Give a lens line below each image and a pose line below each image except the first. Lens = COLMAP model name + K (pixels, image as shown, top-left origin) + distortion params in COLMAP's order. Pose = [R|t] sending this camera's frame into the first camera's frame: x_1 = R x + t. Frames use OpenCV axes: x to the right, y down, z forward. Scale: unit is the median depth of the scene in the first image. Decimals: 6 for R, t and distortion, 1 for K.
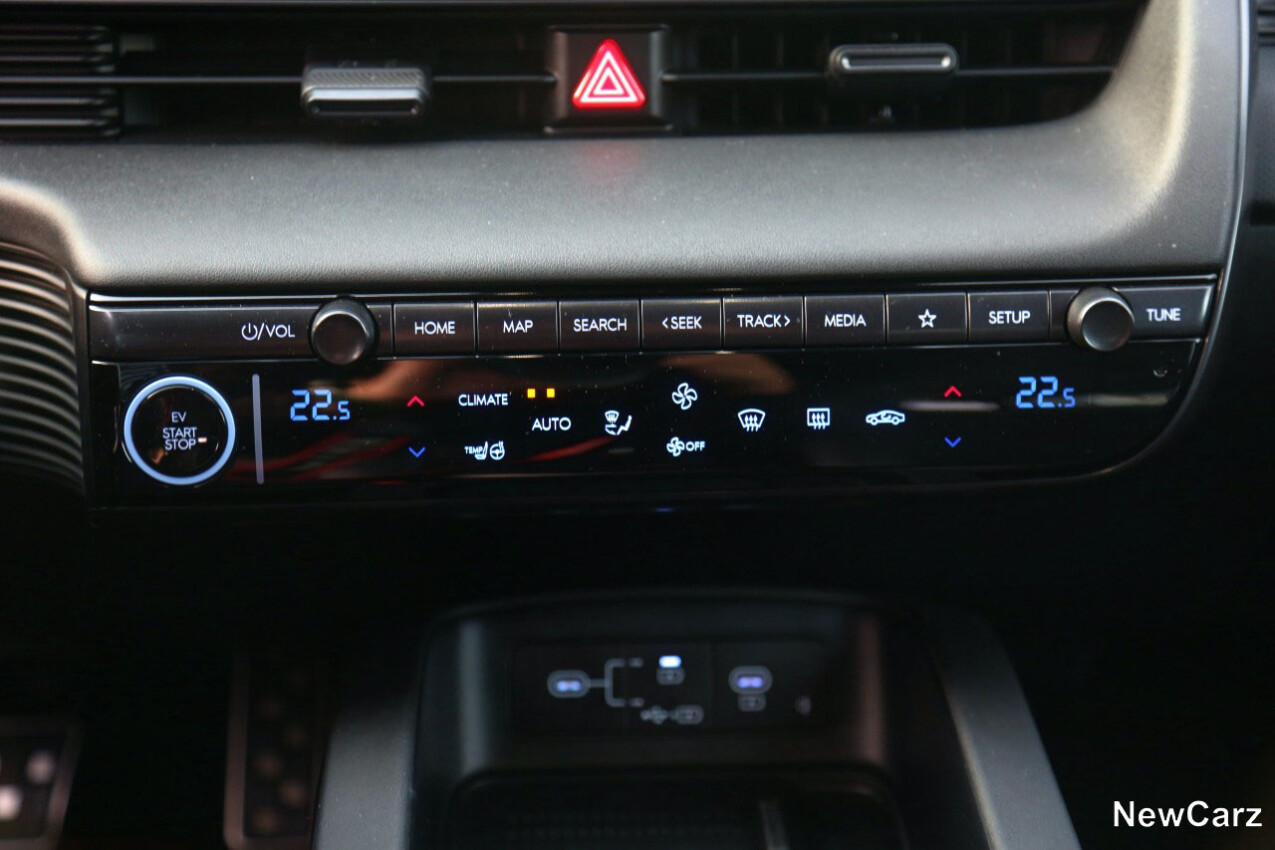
lens RADIAL K [[2309.0, 0, 628.2], [0, 2309.0, 437.4], [0, 0, 1]] dist [0.383788, 0.000000]
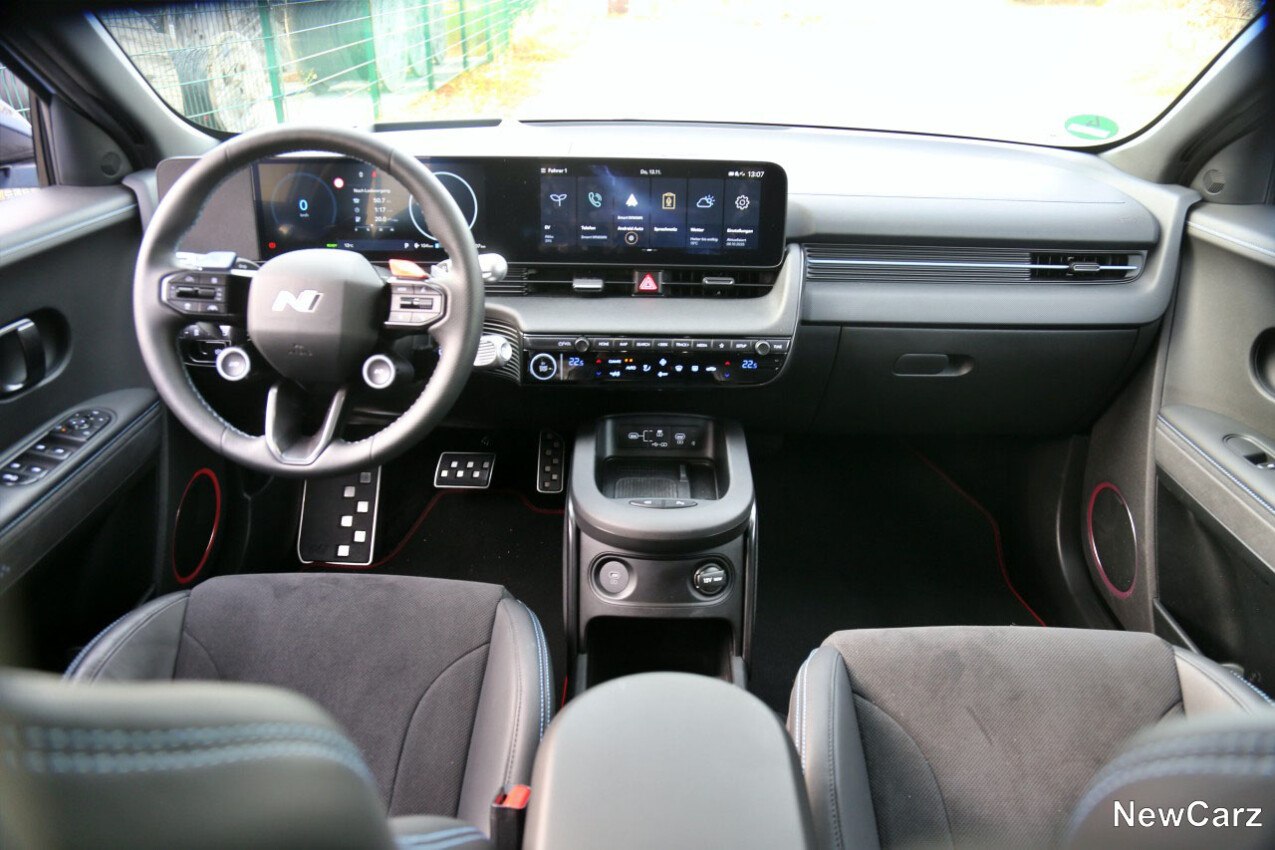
lens RADIAL K [[1169.5, 0, 640.4], [0, 1169.5, 434.3], [0, 0, 1]] dist [0.155608, 0.000000]
pose [[0.999013, 0.033408, -0.029285, 0.046518], [-0.032530, 0.999022, 0.029957, 0.046686], [0.030258, -0.028975, 0.999122, -1.040336]]
